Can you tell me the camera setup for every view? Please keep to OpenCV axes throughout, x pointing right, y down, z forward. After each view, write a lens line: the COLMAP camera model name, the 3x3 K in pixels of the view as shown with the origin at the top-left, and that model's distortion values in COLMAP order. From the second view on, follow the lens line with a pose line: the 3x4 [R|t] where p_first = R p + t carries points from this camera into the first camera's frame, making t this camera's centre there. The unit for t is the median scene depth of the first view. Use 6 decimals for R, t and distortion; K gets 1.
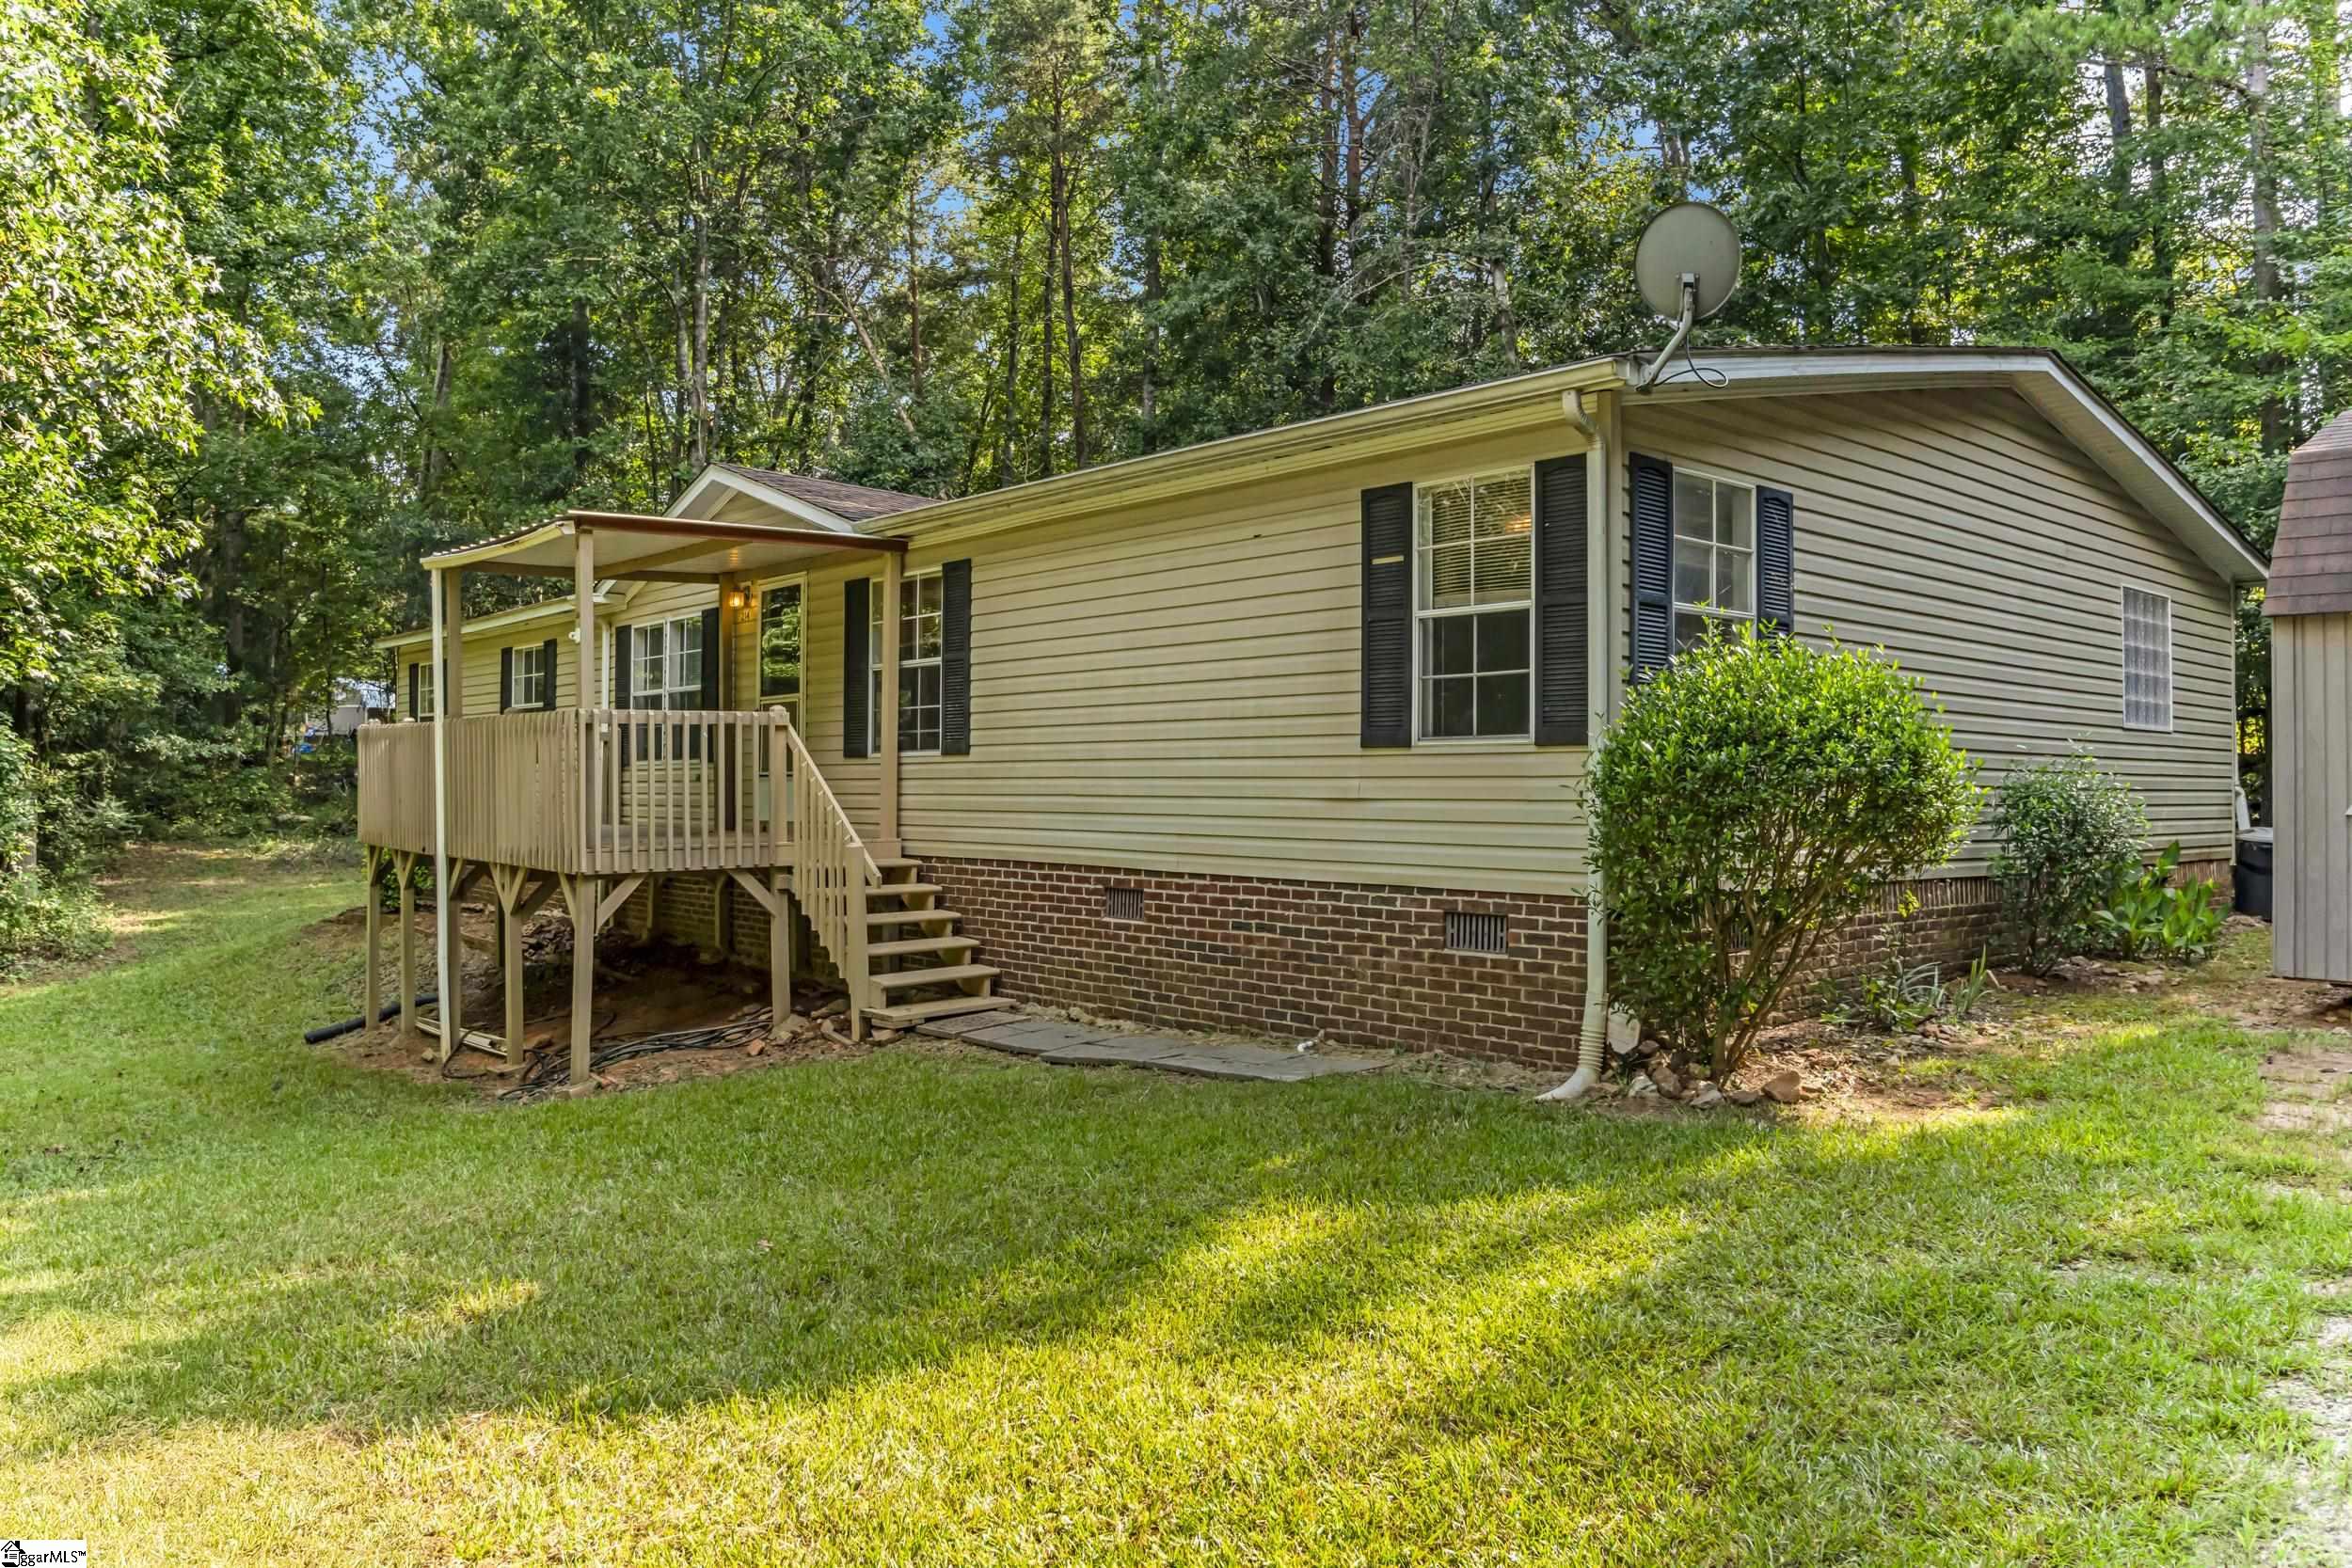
lens RADIAL K [[1669.9, 0, 1186.2], [0, 1669.9, 778.7], [0, 0, 1]] dist [-0.071616, 0.003297]
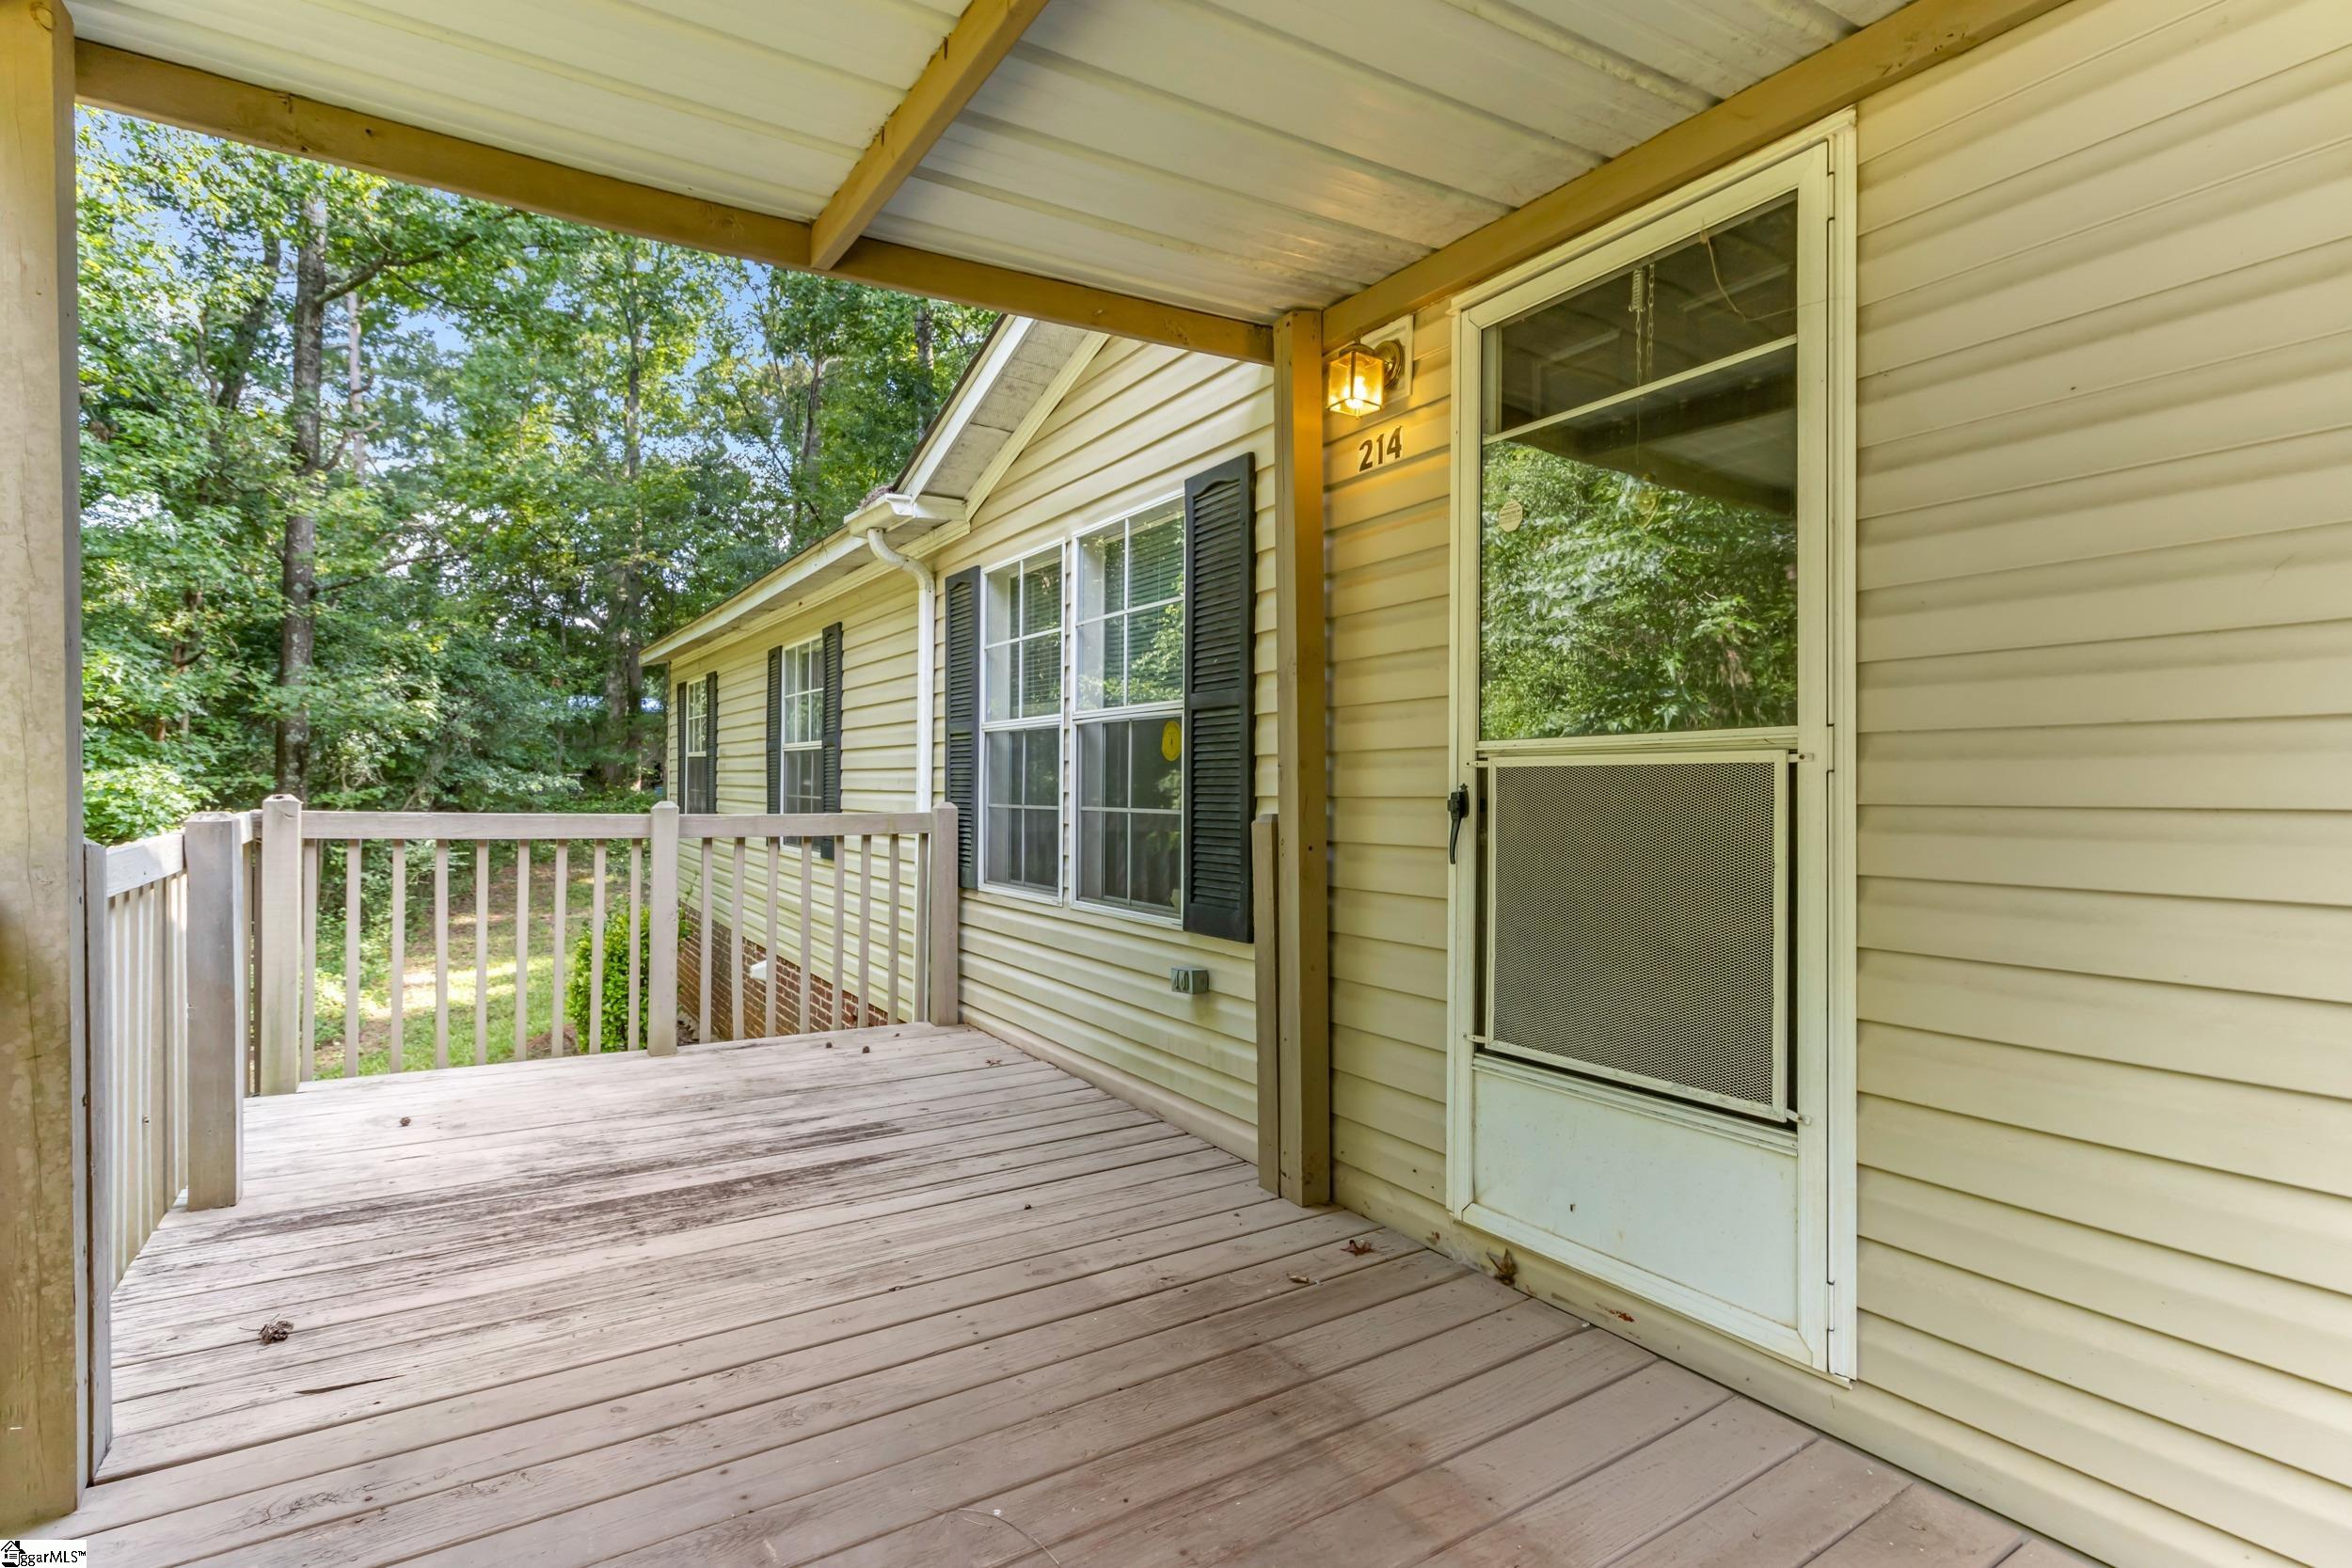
lens RADIAL K [[1124.7, 0, 1179.7], [0, 1124.7, 780.1], [0, 0, 1]] dist [0.003199, 0.000893]
pose [[0.990138, 0.003064, -0.140063, -0.357864], [-0.002919, 0.999995, 0.001243, -0.055196], [0.140066, -0.000822, 0.990142, 1.057061]]
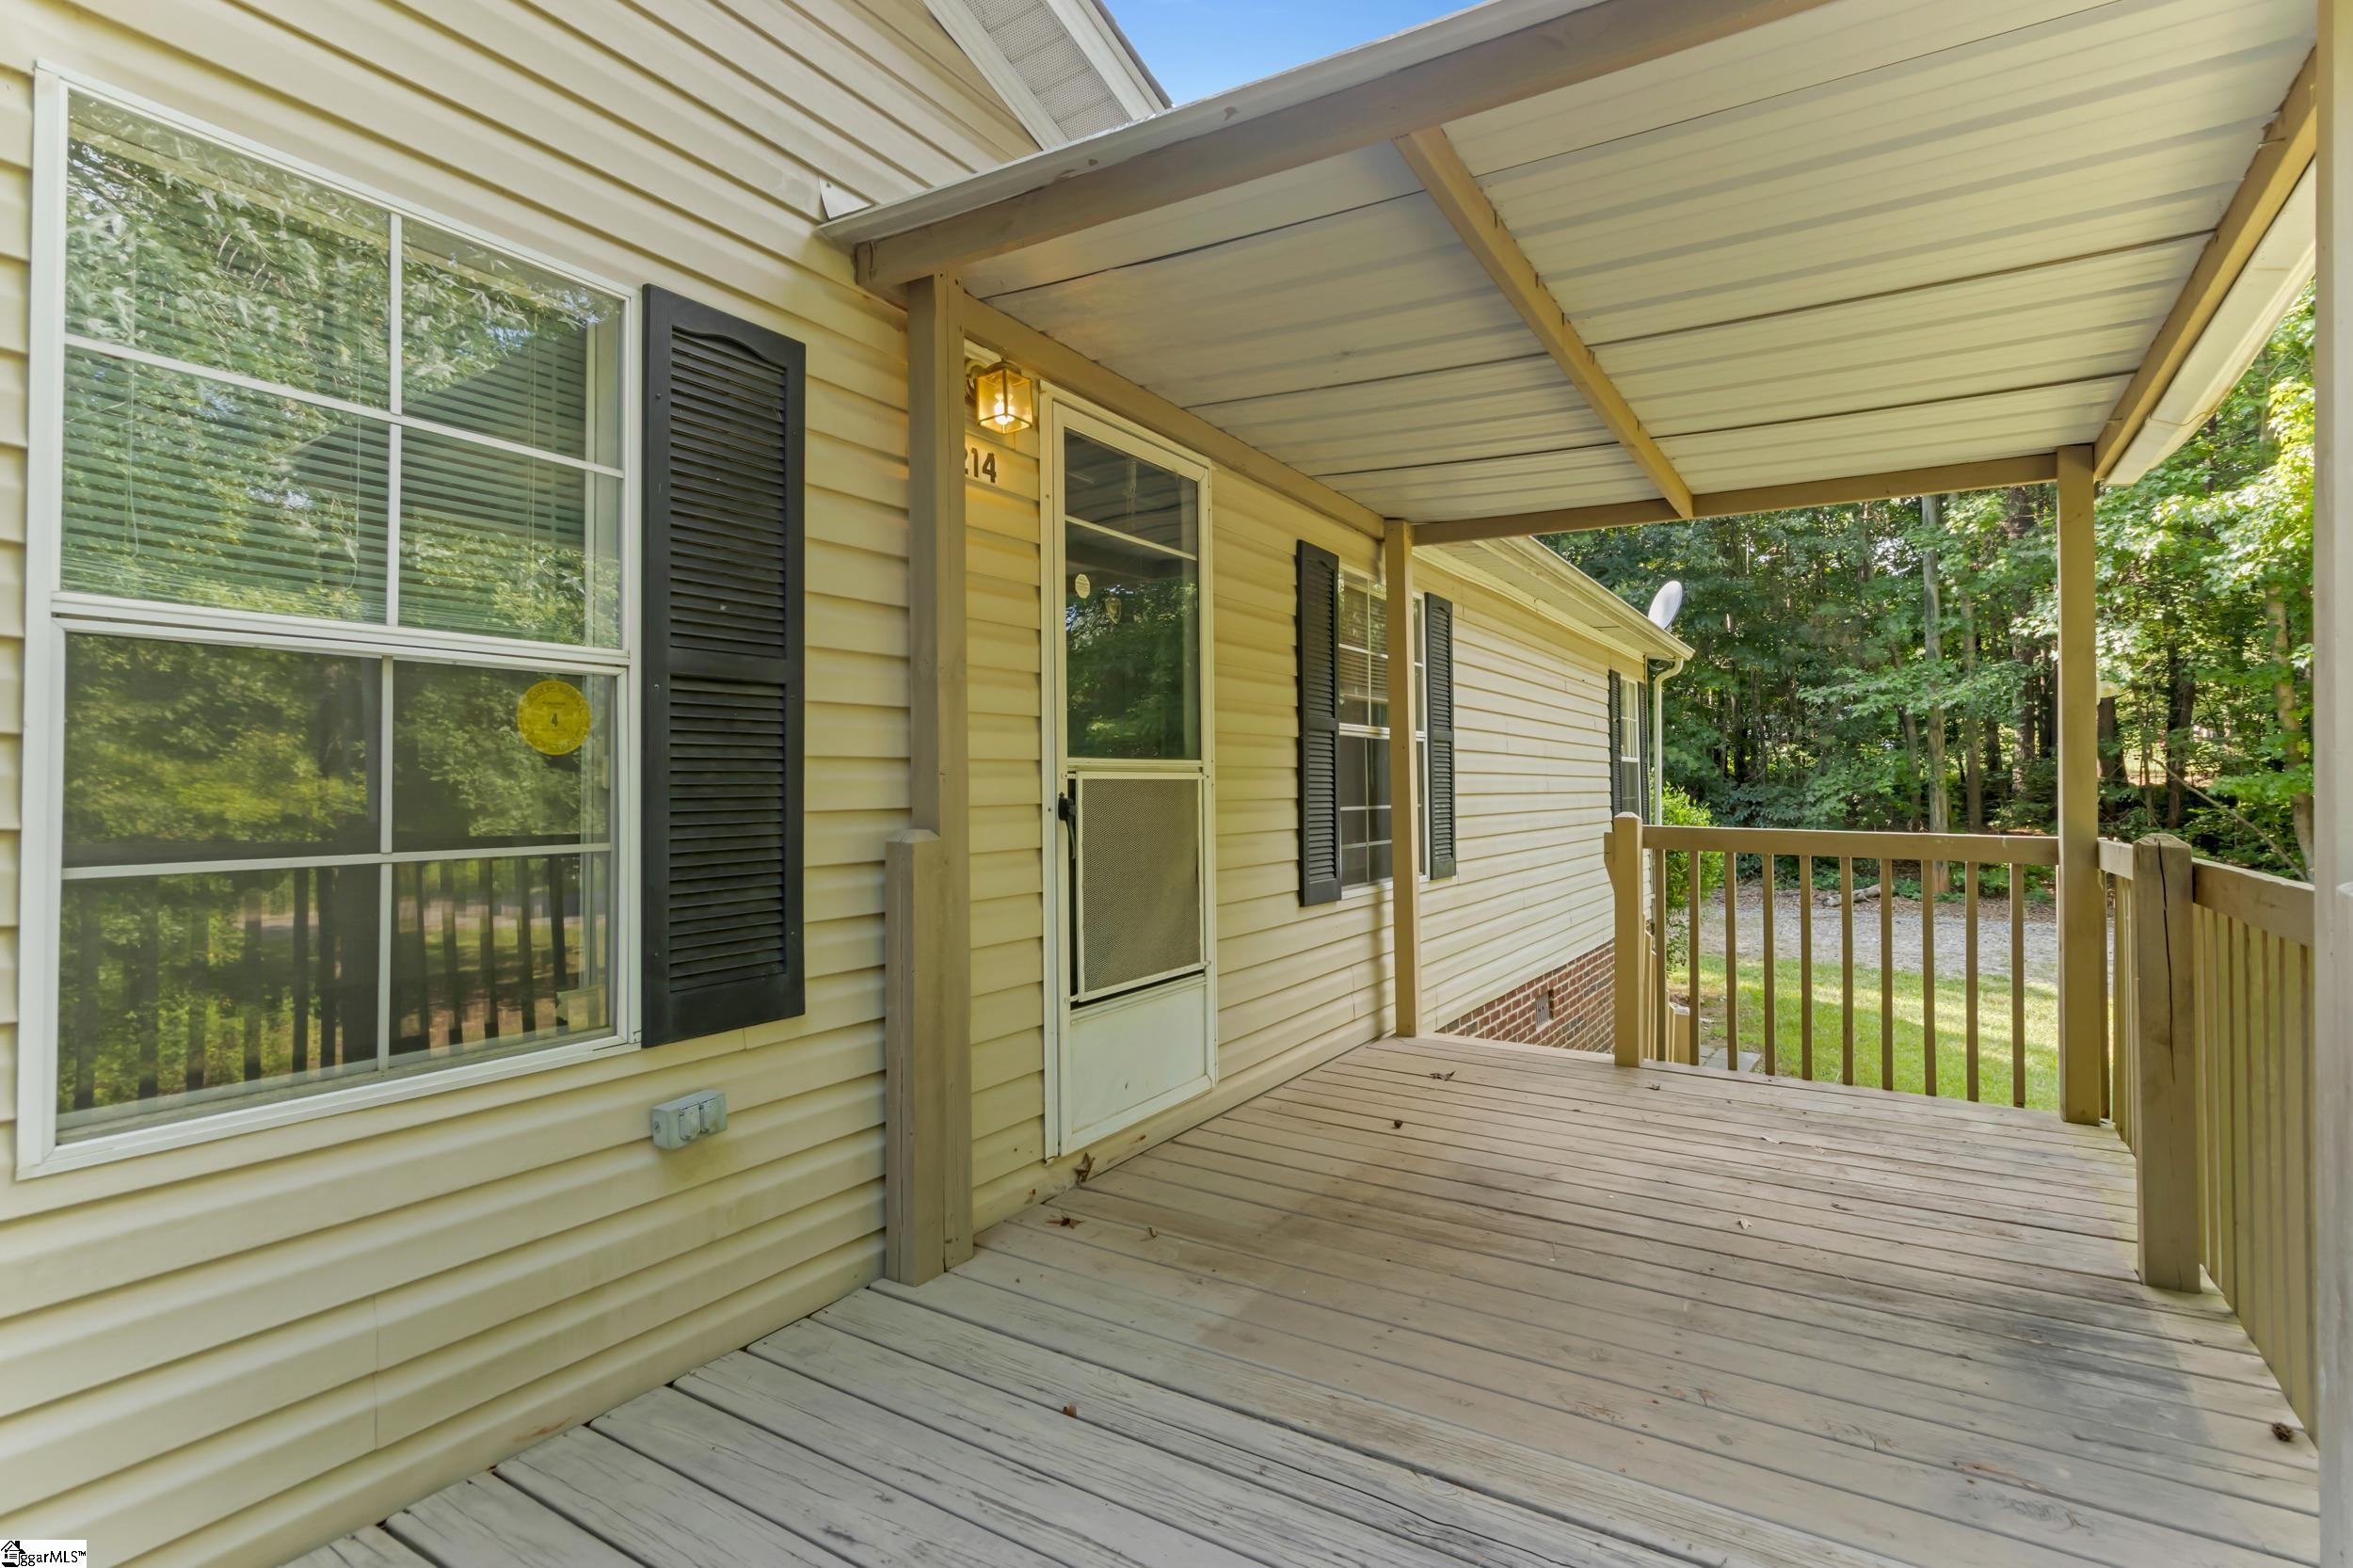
lens RADIAL K [[1151.9, 0, 1175.7], [0, 1151.9, 748.3], [0, 0, 1]] dist [-0.000448, -0.000297]
pose [[-0.283936, 0.031144, 0.958337, -0.533442], [-0.003625, 0.999430, -0.033554, -0.055560], [-0.958836, -0.013001, -0.283662, 1.255808]]
